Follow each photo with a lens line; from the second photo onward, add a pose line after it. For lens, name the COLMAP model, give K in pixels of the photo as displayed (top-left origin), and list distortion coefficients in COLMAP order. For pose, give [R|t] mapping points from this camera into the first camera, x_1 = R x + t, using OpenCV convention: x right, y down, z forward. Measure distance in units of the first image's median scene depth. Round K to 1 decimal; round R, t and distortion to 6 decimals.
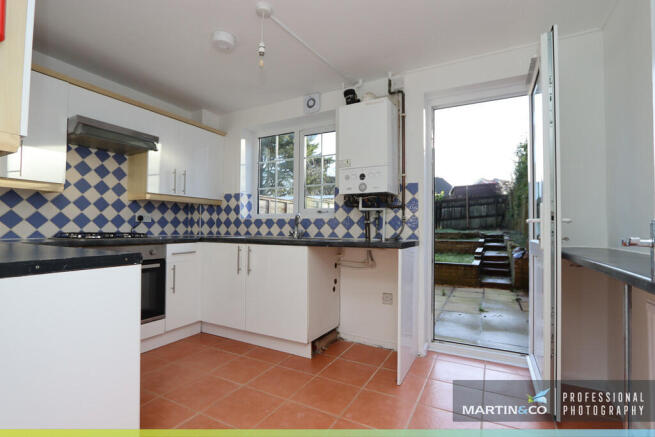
lens RADIAL K [[313.5, 0, 327.5], [0, 313.5, 218.5], [0, 0, 1]] dist [-0.016316, -0.000031]
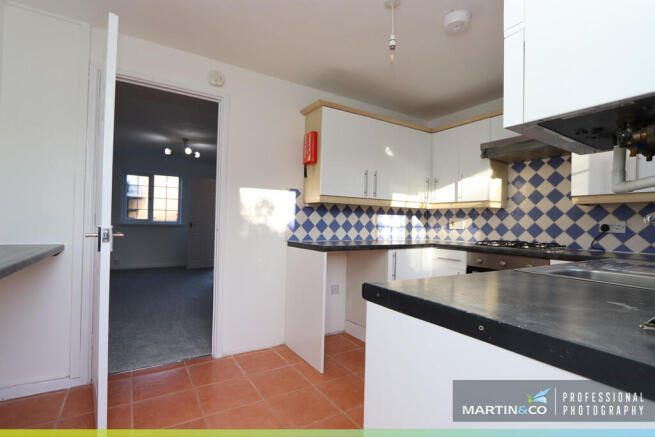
lens RADIAL K [[313.5, 0, 327.5], [0, 313.5, 218.5], [0, 0, 1]] dist [-0.016316, -0.000031]
pose [[-0.488984, -0.035130, -0.871585, 0.449560], [-0.003097, 0.999252, -0.038538, 0.008530], [0.872287, -0.016145, -0.488727, 0.858130]]
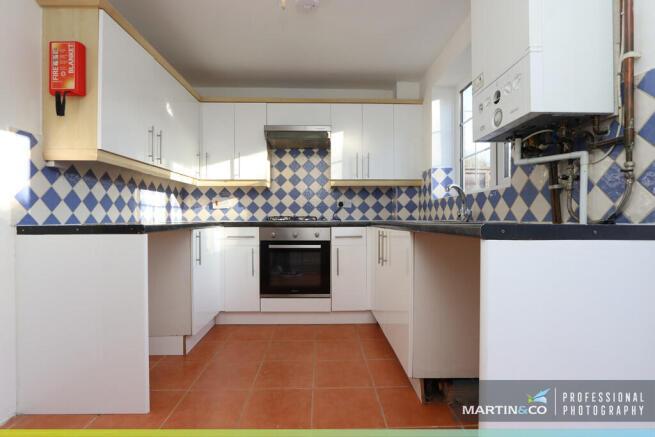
lens RADIAL K [[313.5, 0, 327.5], [0, 313.5, 218.5], [0, 0, 1]] dist [-0.016316, -0.000031]
pose [[0.493636, -0.010338, -0.869607, 0.369219], [0.032711, 0.999442, 0.006687, 0.044368], [0.869053, -0.031746, 0.493699, 0.458591]]
